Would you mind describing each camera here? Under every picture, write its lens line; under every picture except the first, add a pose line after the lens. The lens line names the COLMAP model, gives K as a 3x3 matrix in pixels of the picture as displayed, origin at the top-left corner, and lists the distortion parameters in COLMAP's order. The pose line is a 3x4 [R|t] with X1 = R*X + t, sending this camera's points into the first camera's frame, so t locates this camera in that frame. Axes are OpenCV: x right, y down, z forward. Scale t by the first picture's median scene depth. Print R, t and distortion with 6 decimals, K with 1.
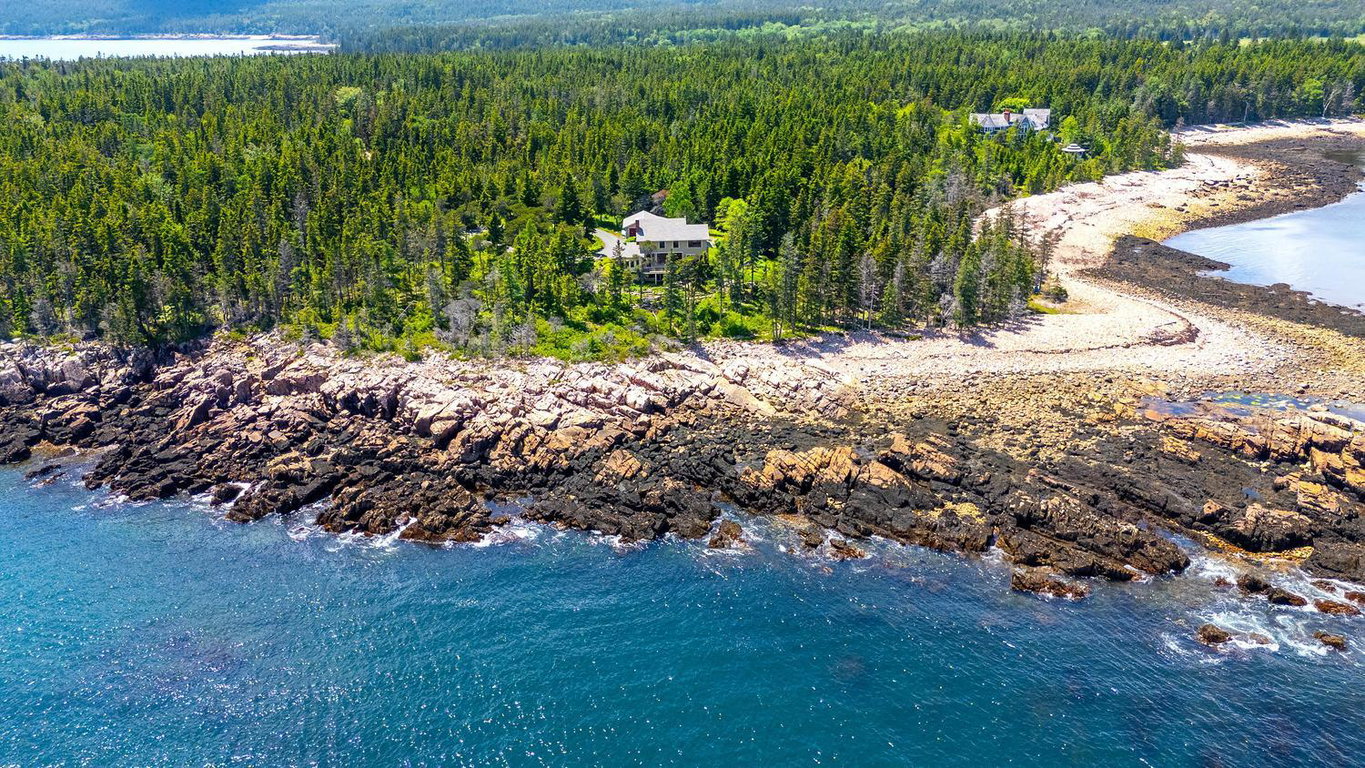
lens RADIAL K [[979.0, 0, 700.5], [0, 979.0, 381.0], [0, 0, 1]] dist [0.086870, -0.091690]
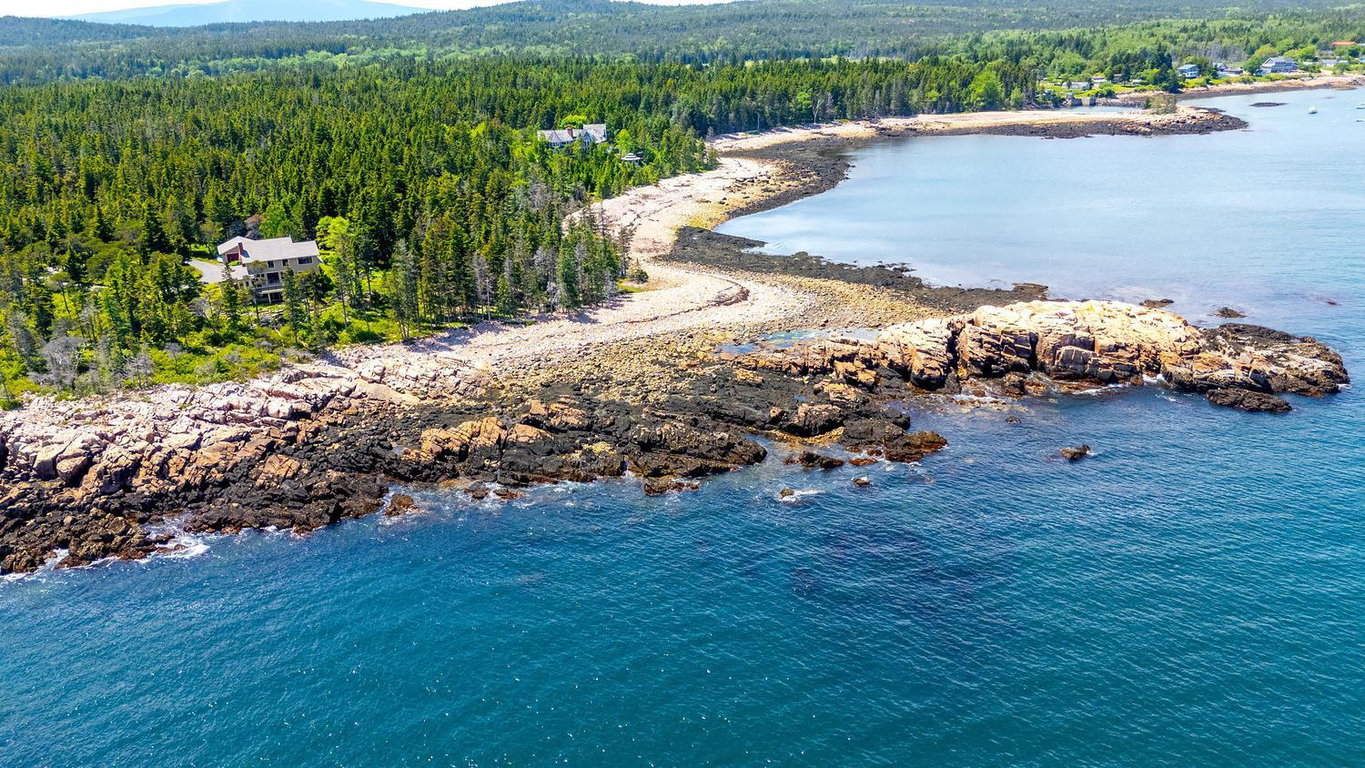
lens RADIAL K [[979.0, 0, 700.5], [0, 979.0, 381.0], [0, 0, 1]] dist [0.086870, -0.091690]
pose [[0.909736, -0.149839, 0.387207, -0.055810], [0.159172, 0.987218, 0.008054, 0.047106], [-0.383464, 0.054305, 0.921958, -0.122857]]
